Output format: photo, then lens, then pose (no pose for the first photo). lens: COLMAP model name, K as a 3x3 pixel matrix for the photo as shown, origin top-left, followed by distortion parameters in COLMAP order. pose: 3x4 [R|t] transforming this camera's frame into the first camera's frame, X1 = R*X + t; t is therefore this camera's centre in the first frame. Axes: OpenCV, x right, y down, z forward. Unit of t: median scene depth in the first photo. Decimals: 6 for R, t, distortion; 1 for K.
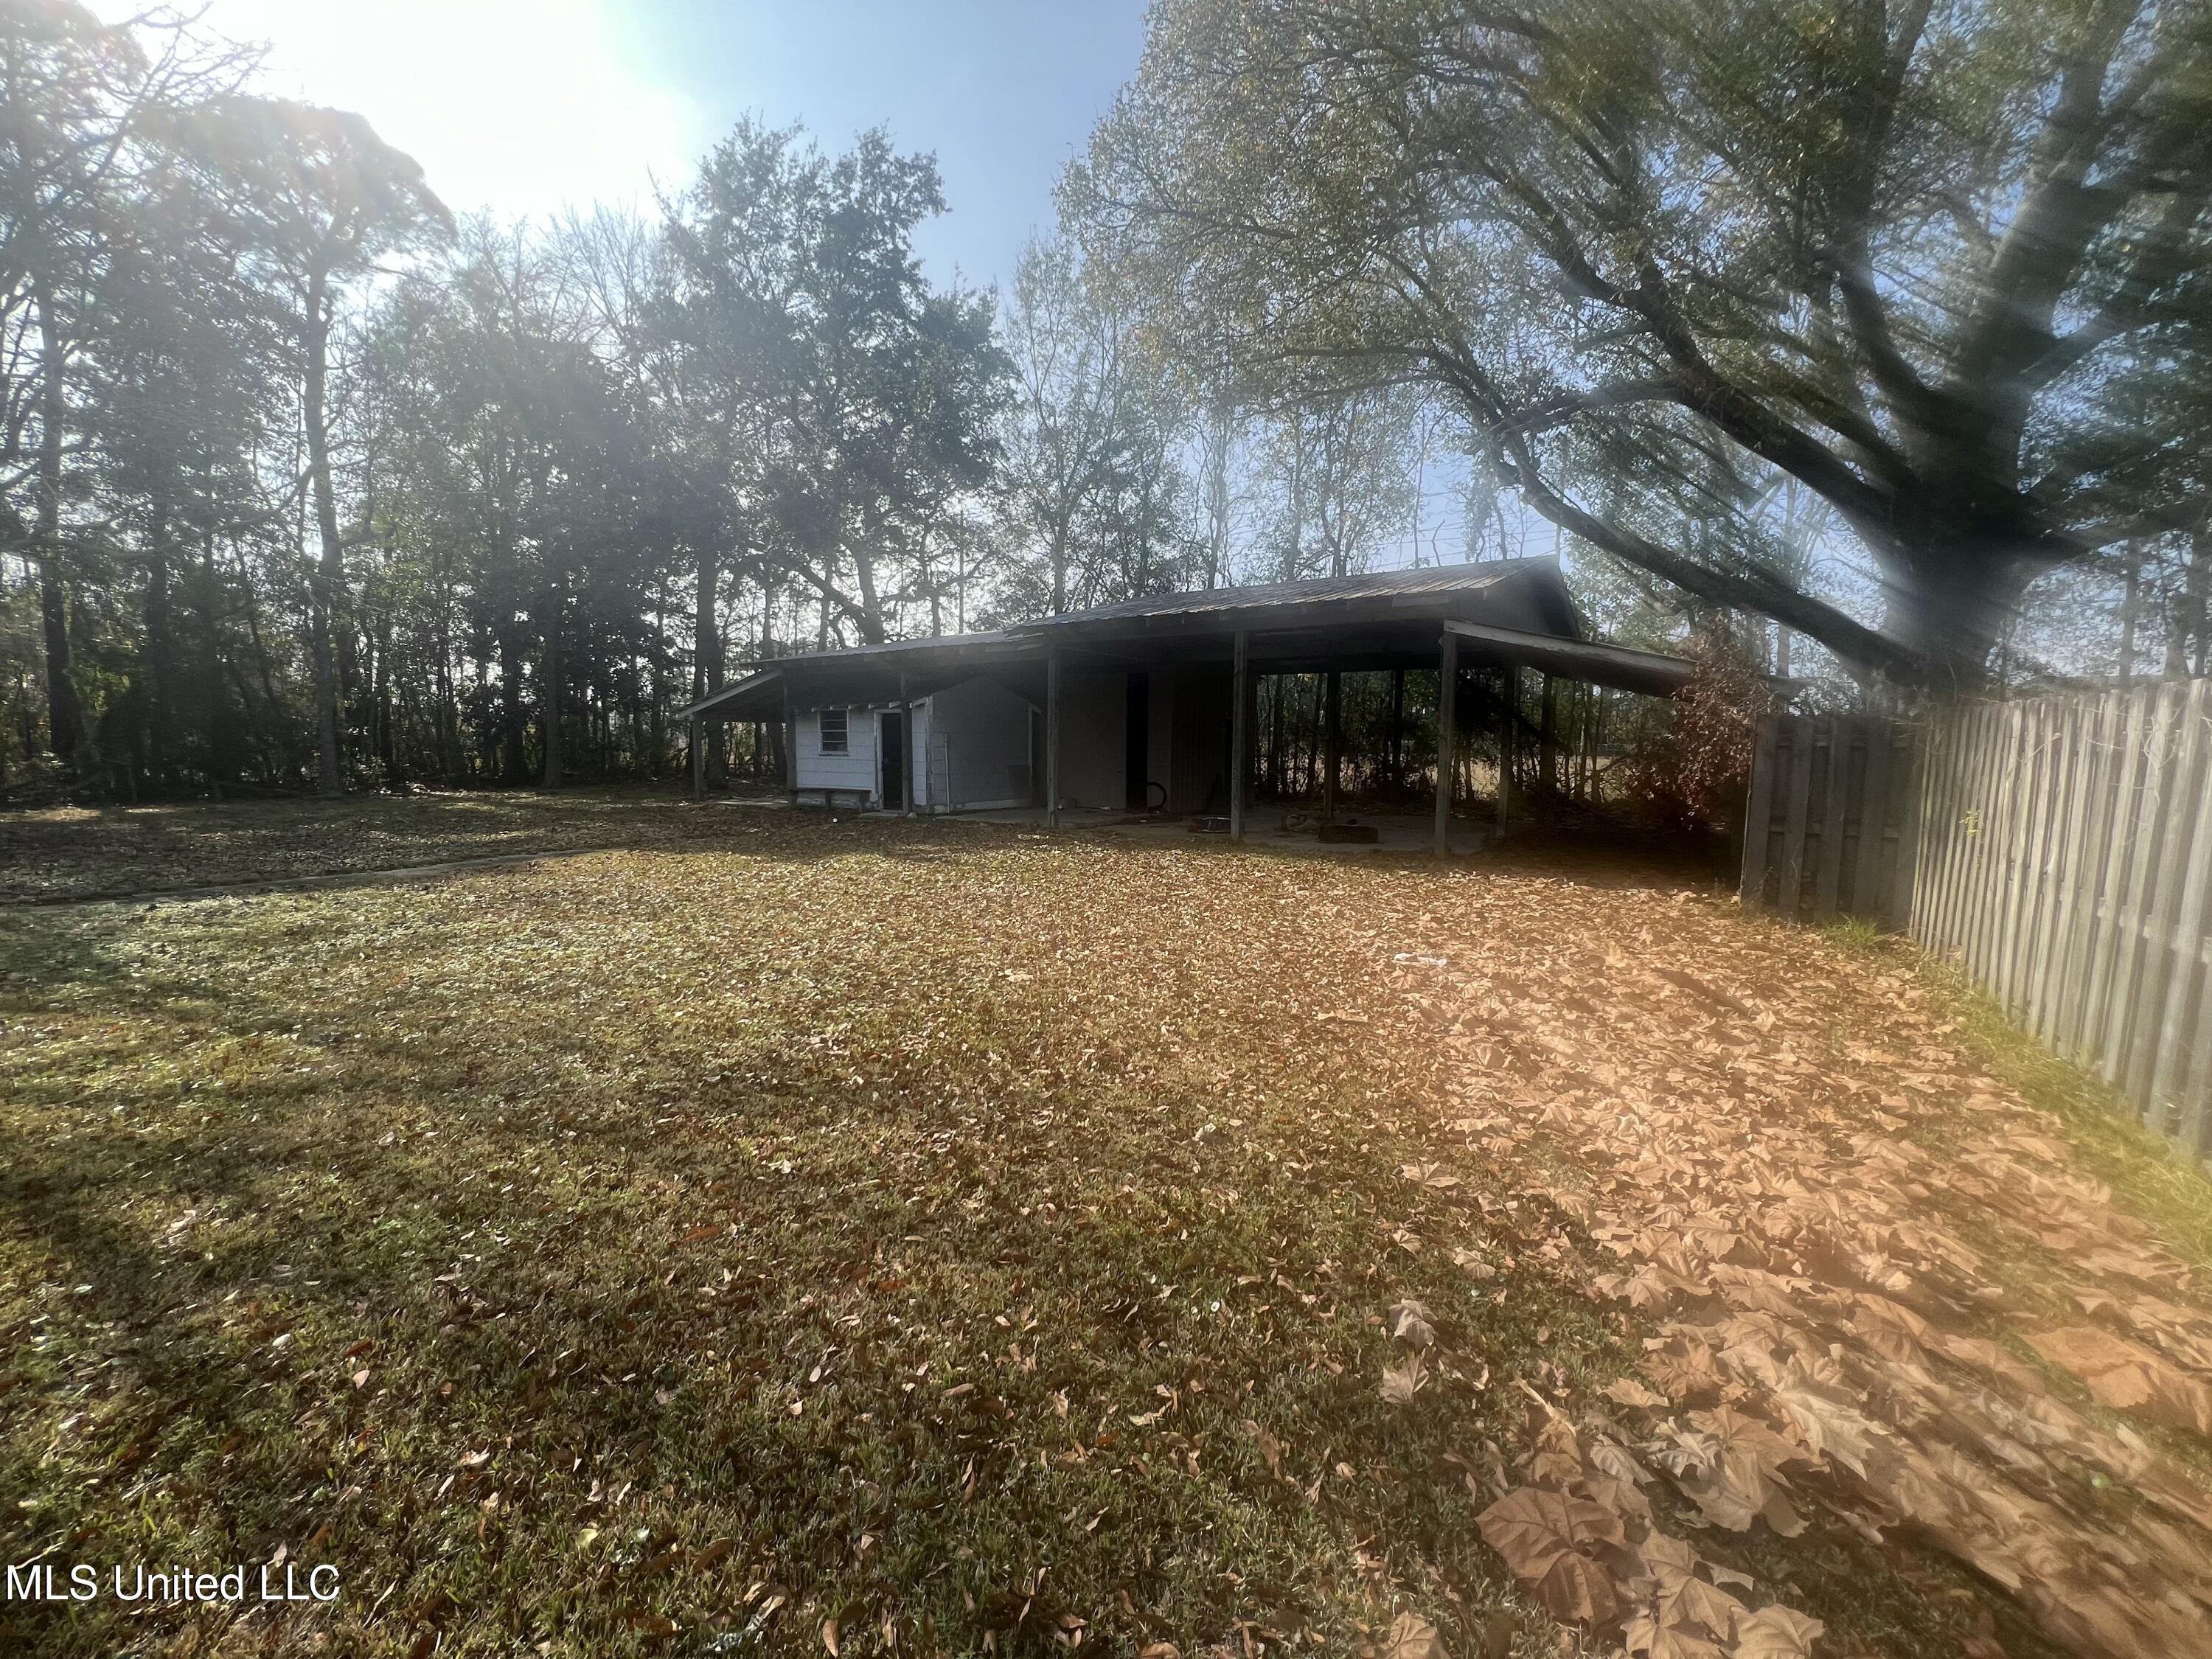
lens RADIAL K [[882.6, 0, 1104.2], [0, 882.6, 833.4], [0, 0, 1]] dist [-0.000771, 0.000300]
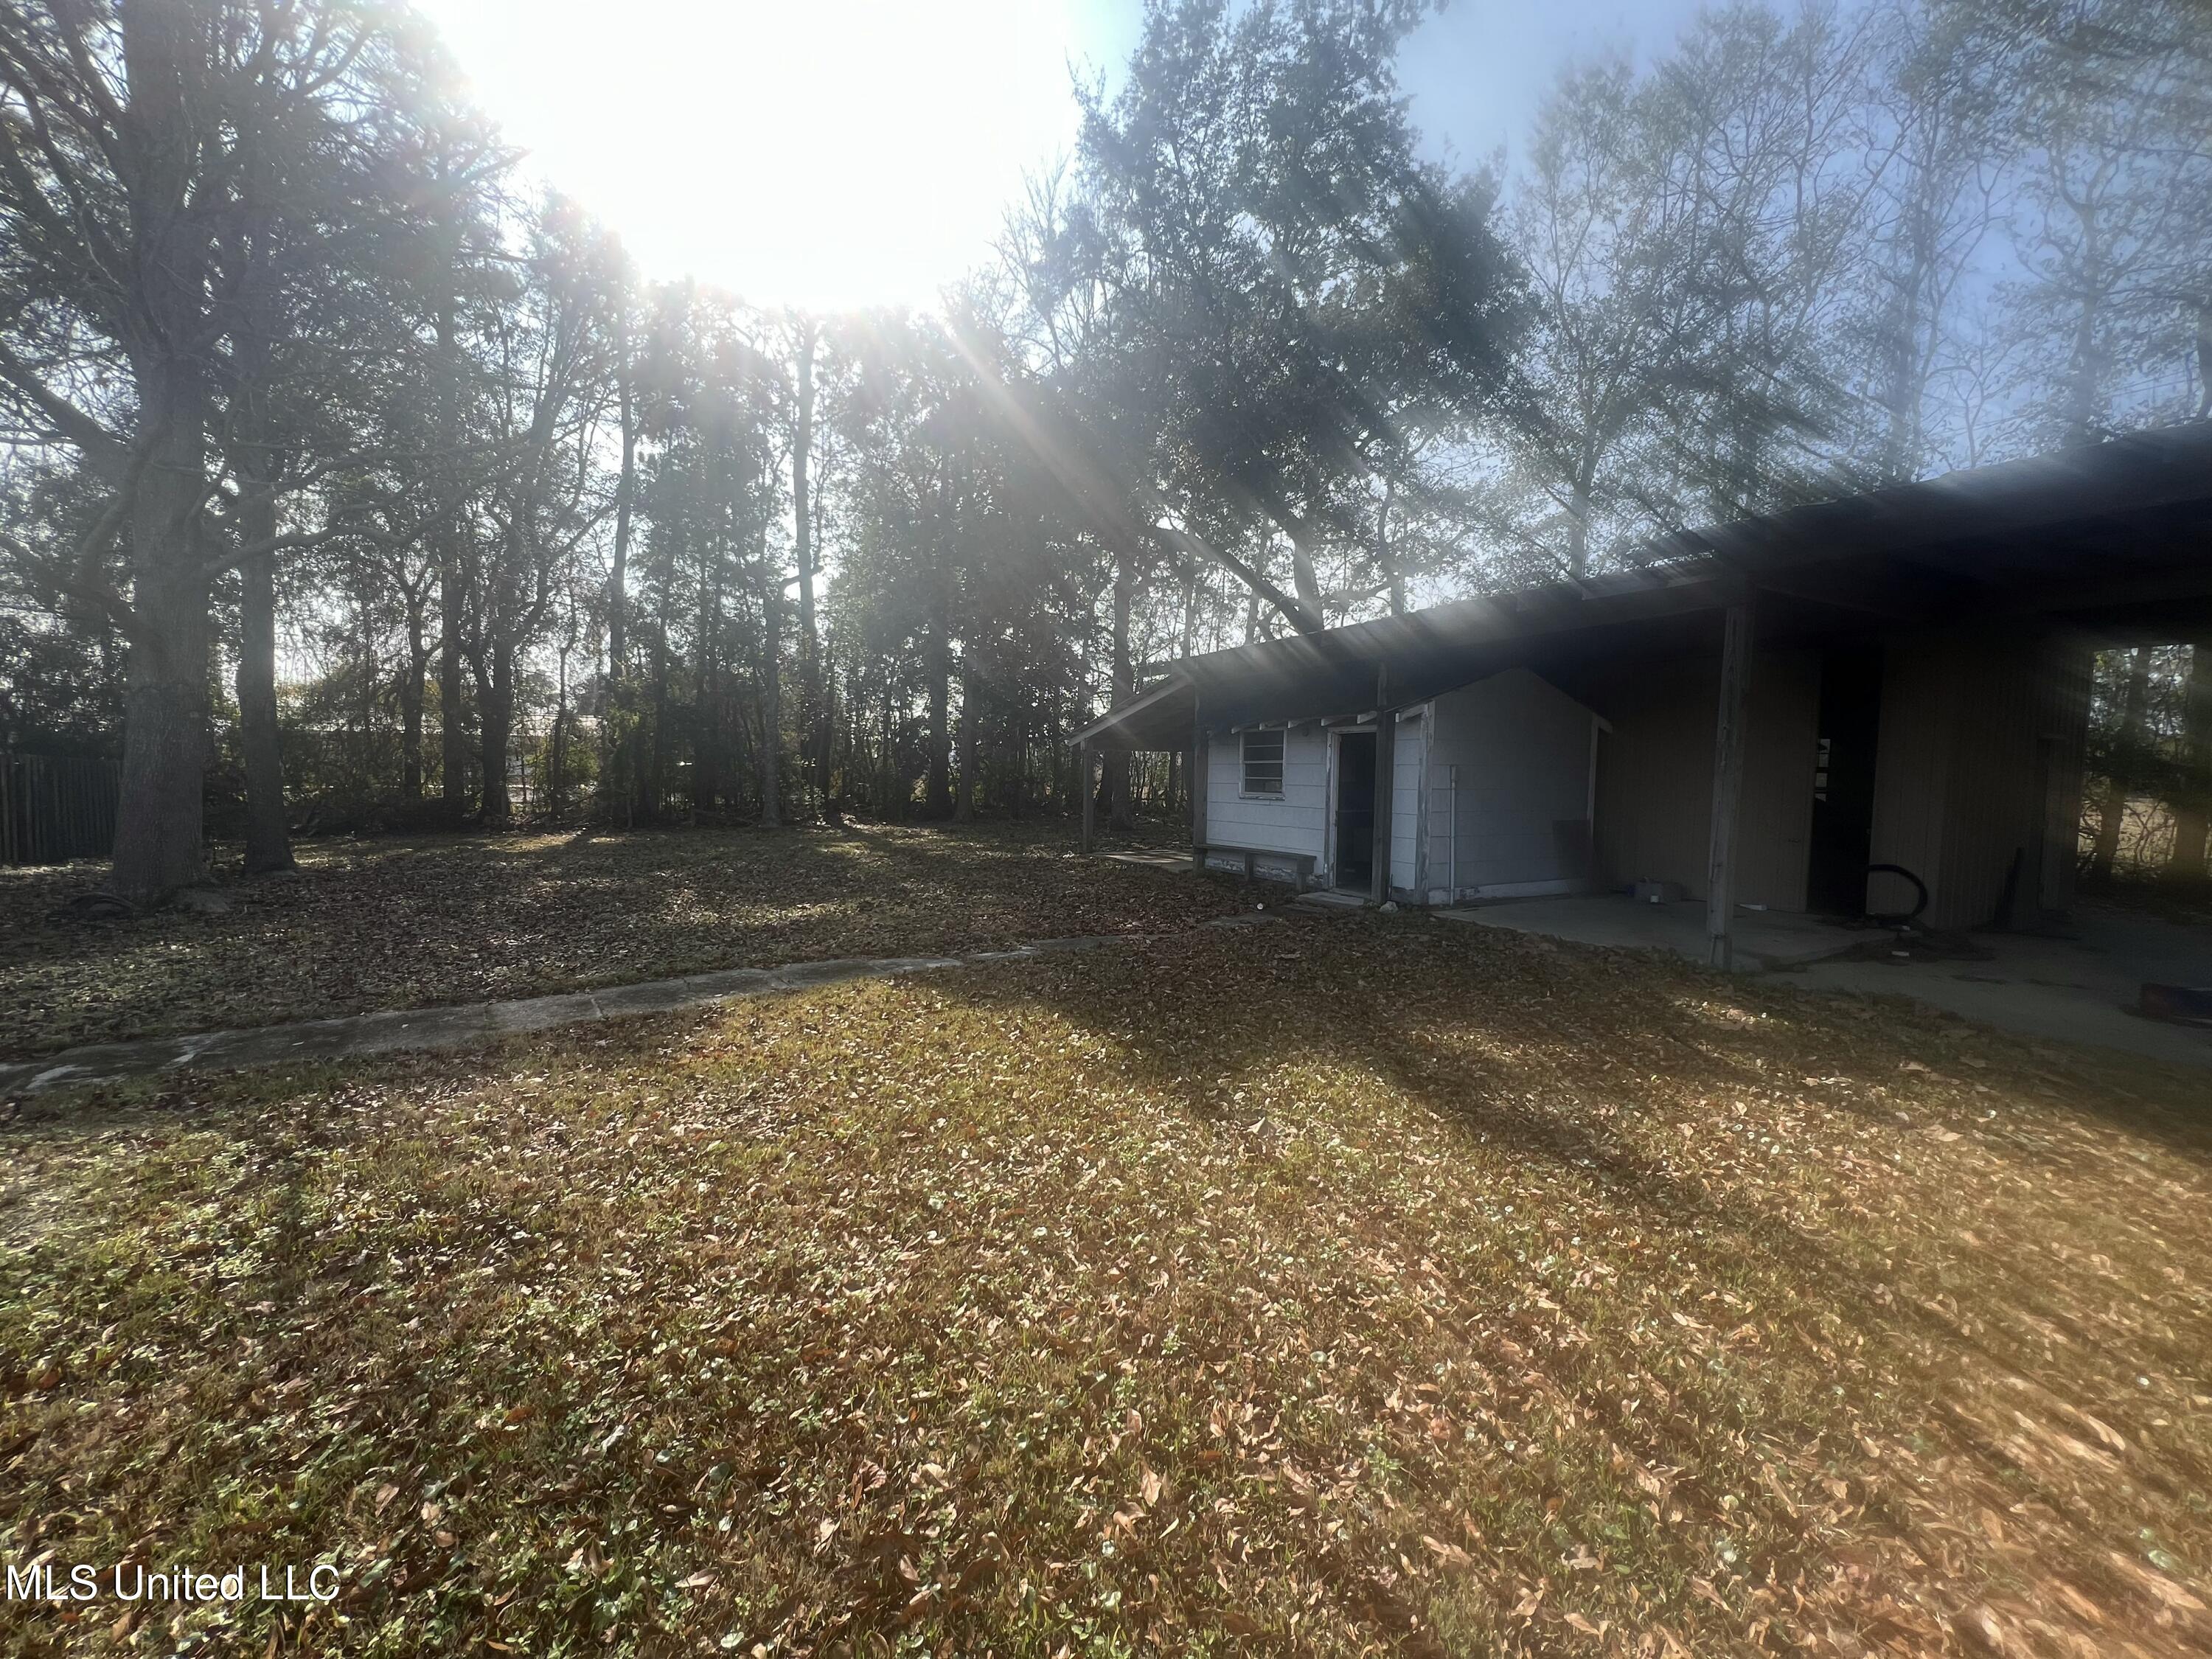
lens RADIAL K [[882.6, 0, 1103.0], [0, 882.6, 834.1], [0, 0, 1]] dist [-0.000771, 0.000300]
pose [[0.896155, 0.034515, -0.442397, -0.236214], [-0.050046, 0.998471, -0.023480, -0.080859], [0.440910, 0.043182, 0.896512, 0.707323]]
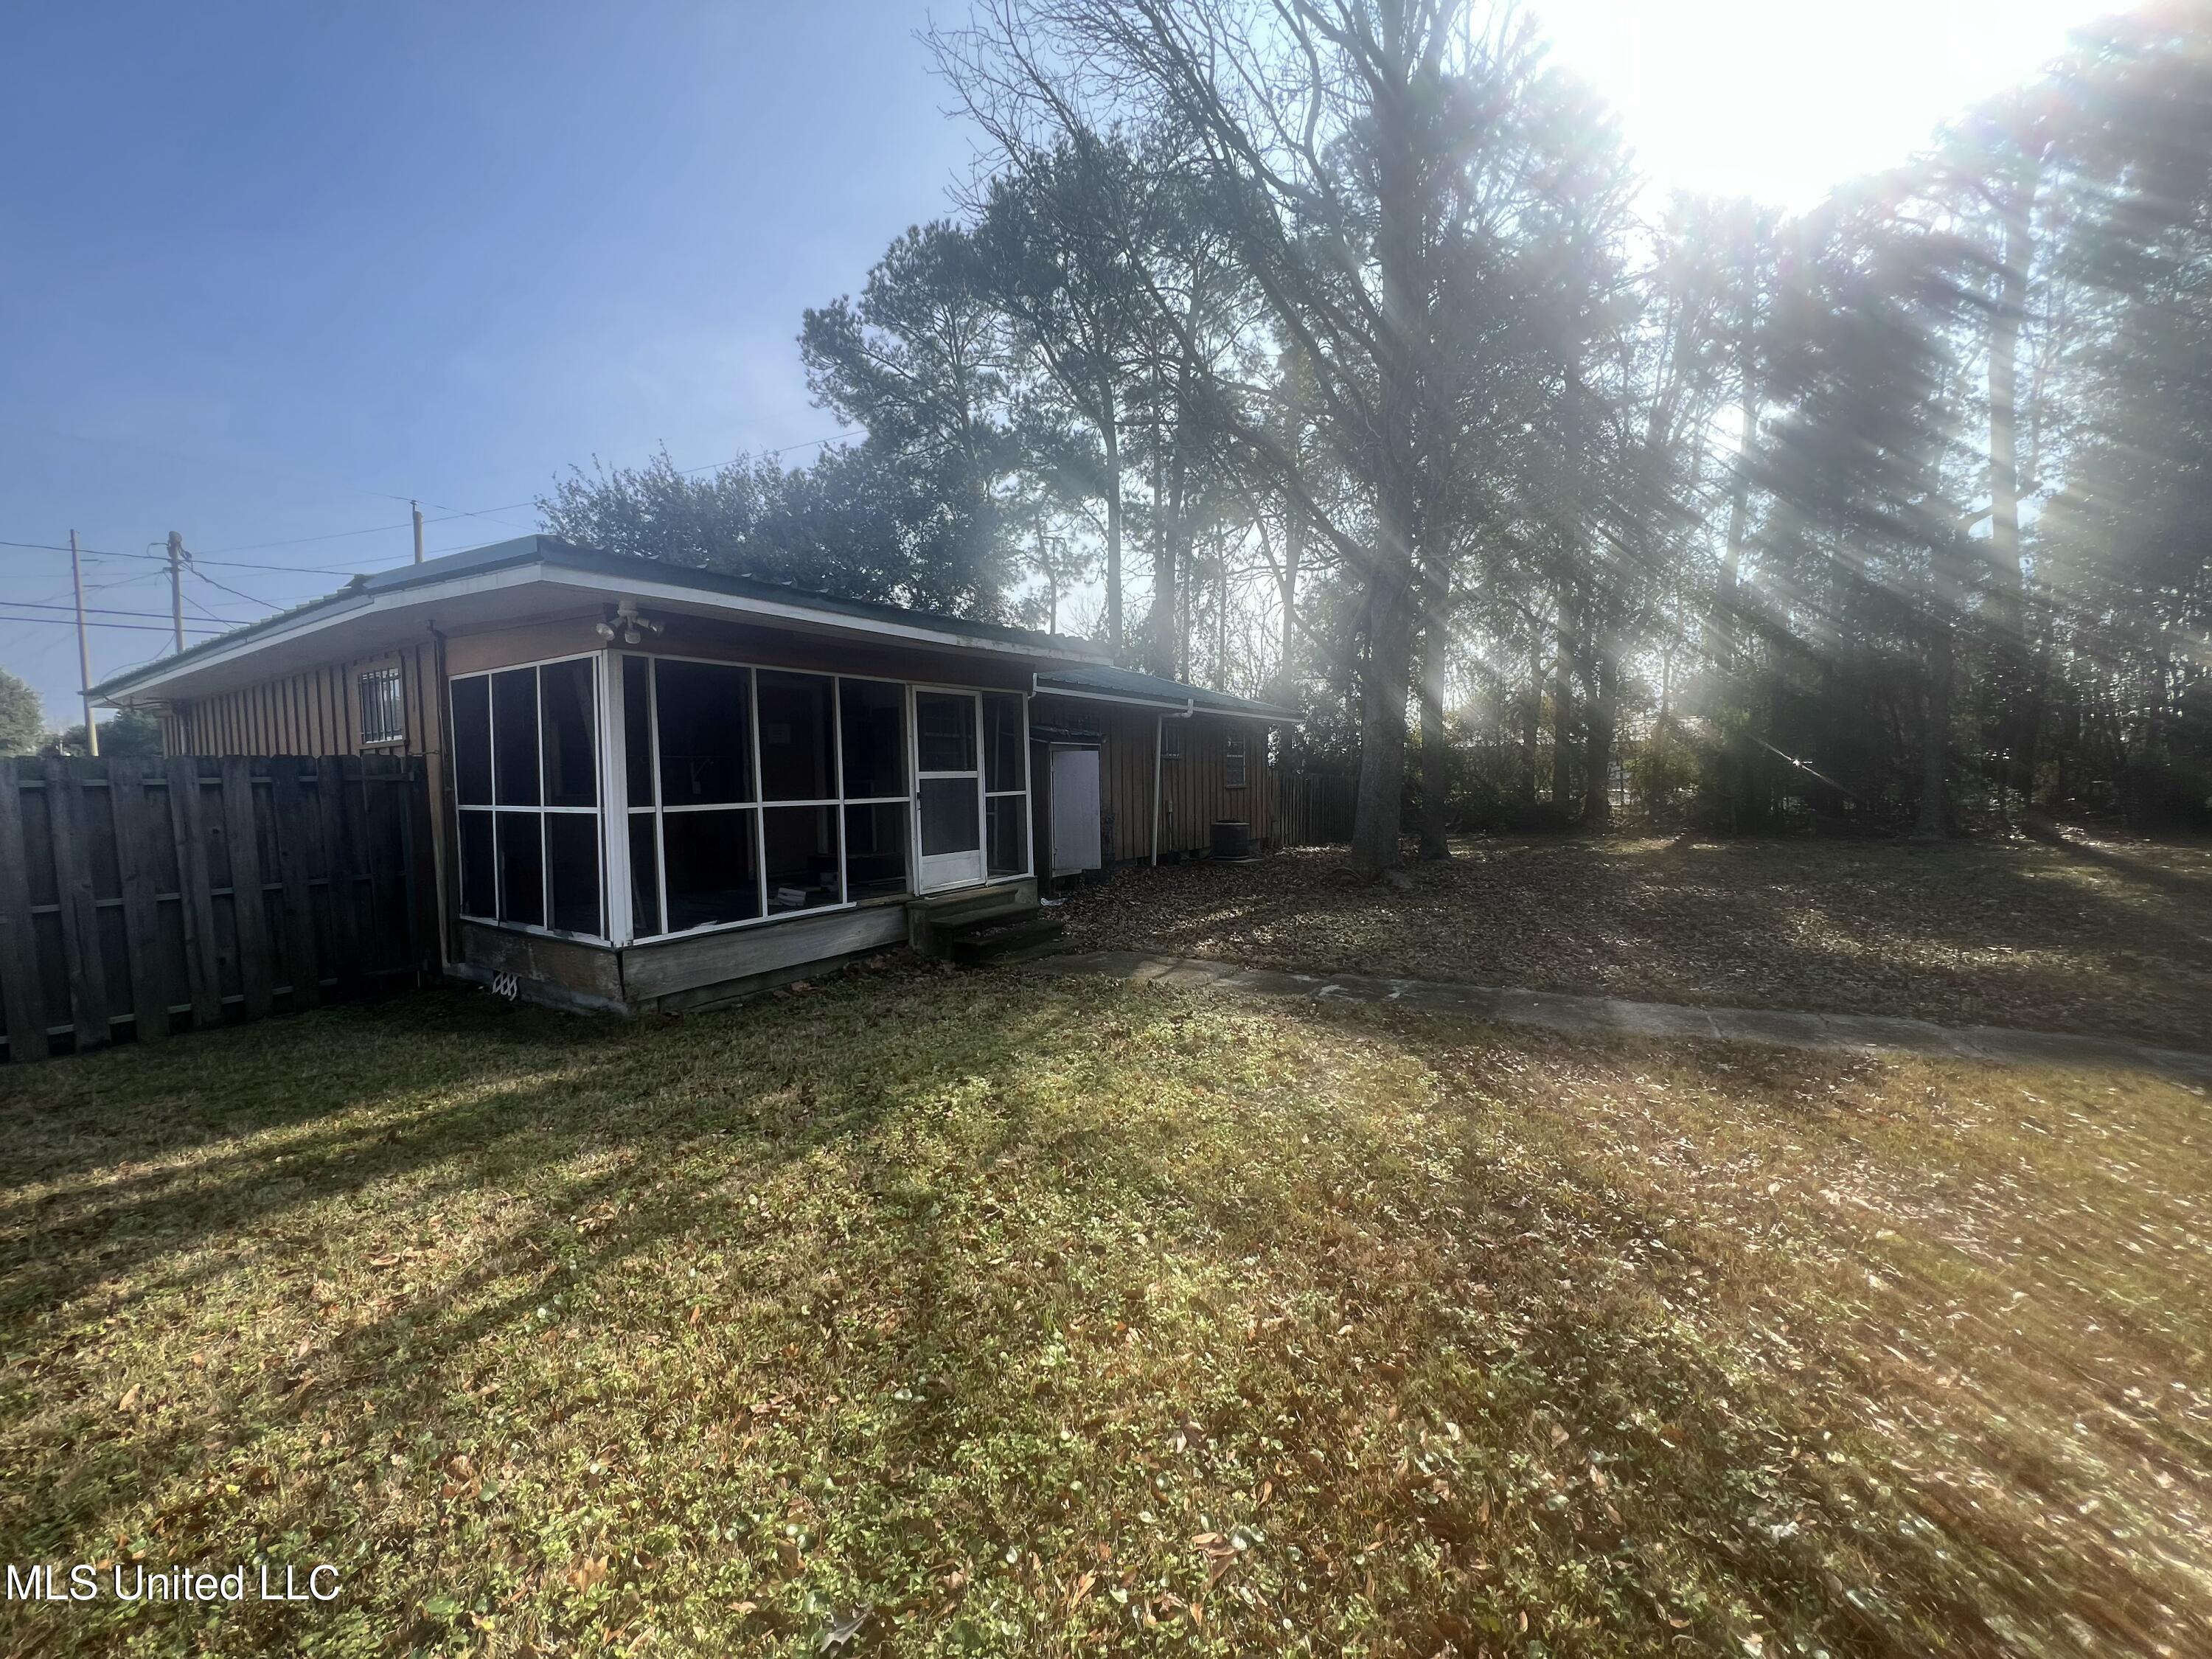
lens RADIAL K [[882.6, 0, 1107.1], [0, 882.6, 837.7], [0, 0, 1]] dist [-0.000771, 0.000300]
pose [[0.006799, 0.057883, -0.998300, -0.248193], [-0.080961, 0.995078, 0.057145, -0.080996], [0.996694, 0.080435, 0.011451, 0.697019]]
